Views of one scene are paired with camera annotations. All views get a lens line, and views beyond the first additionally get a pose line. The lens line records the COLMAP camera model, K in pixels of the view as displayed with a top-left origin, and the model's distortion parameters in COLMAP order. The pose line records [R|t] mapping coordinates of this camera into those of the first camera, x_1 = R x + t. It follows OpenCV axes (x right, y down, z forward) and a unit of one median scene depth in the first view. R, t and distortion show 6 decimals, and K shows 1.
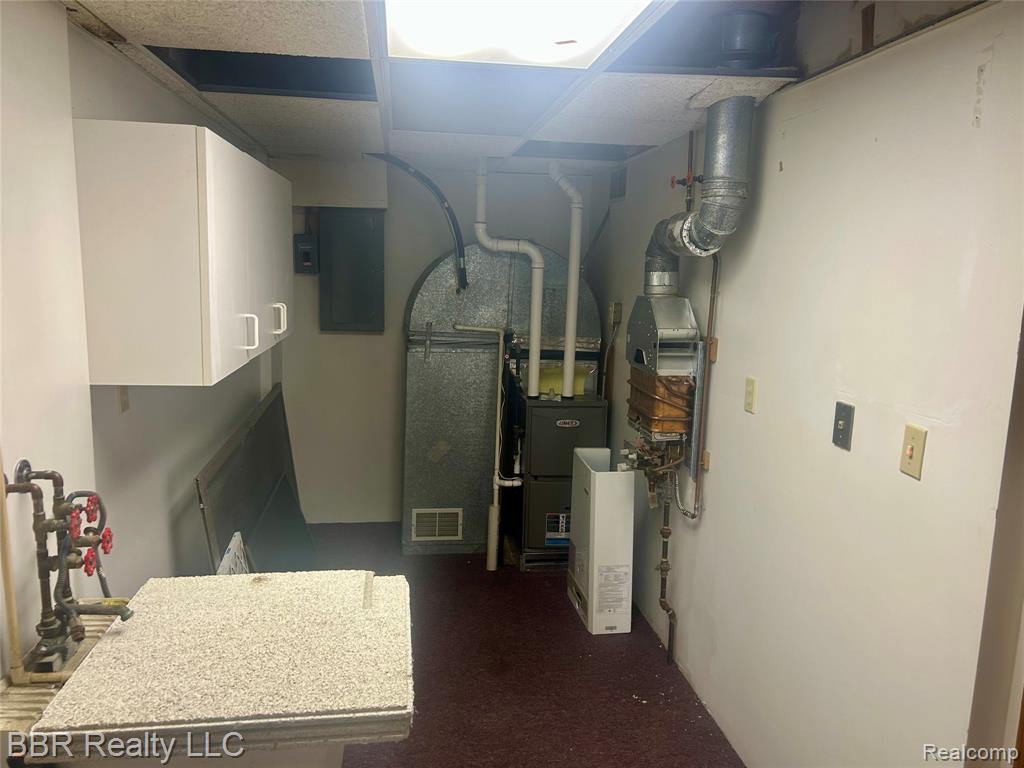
lens RADIAL K [[771.4, 0, 512.2], [0, 771.4, 383.2], [0, 0, 1]] dist [0.042329, -0.038326]
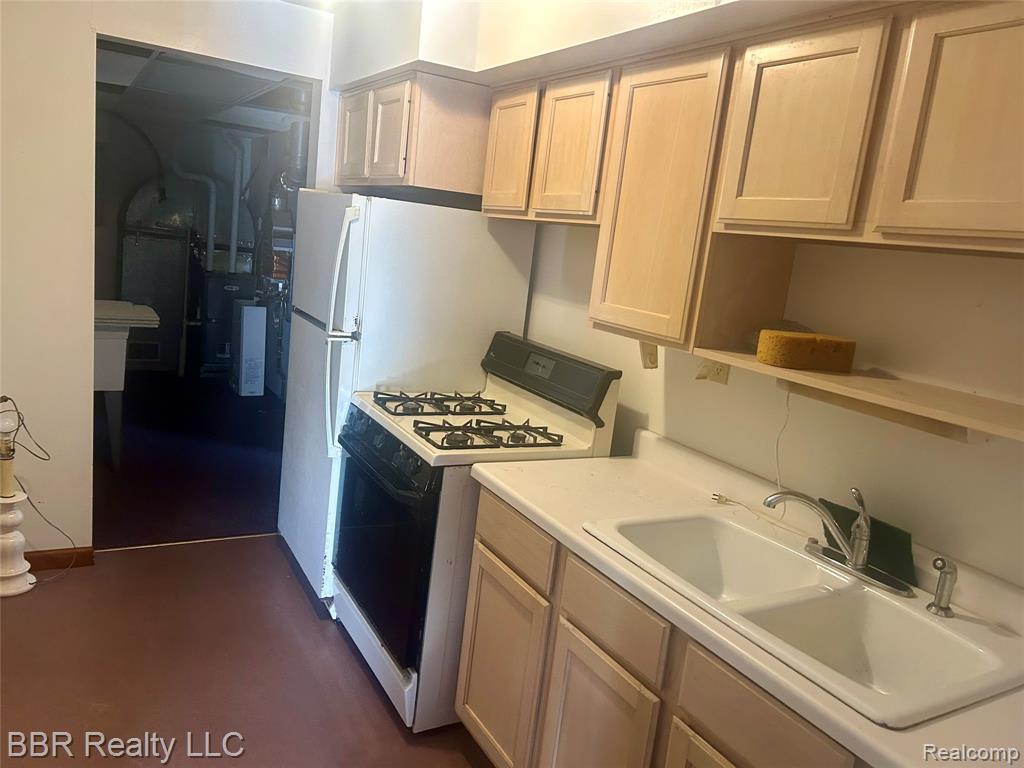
lens RADIAL K [[771.4, 0, 508.4], [0, 771.4, 380.7], [0, 0, 1]] dist [0.042329, -0.038326]
pose [[0.928229, 0.010437, 0.371863, 0.005753], [-0.031573, 0.998210, 0.050795, 0.145764], [-0.370667, -0.058890, 0.926897, -0.785598]]
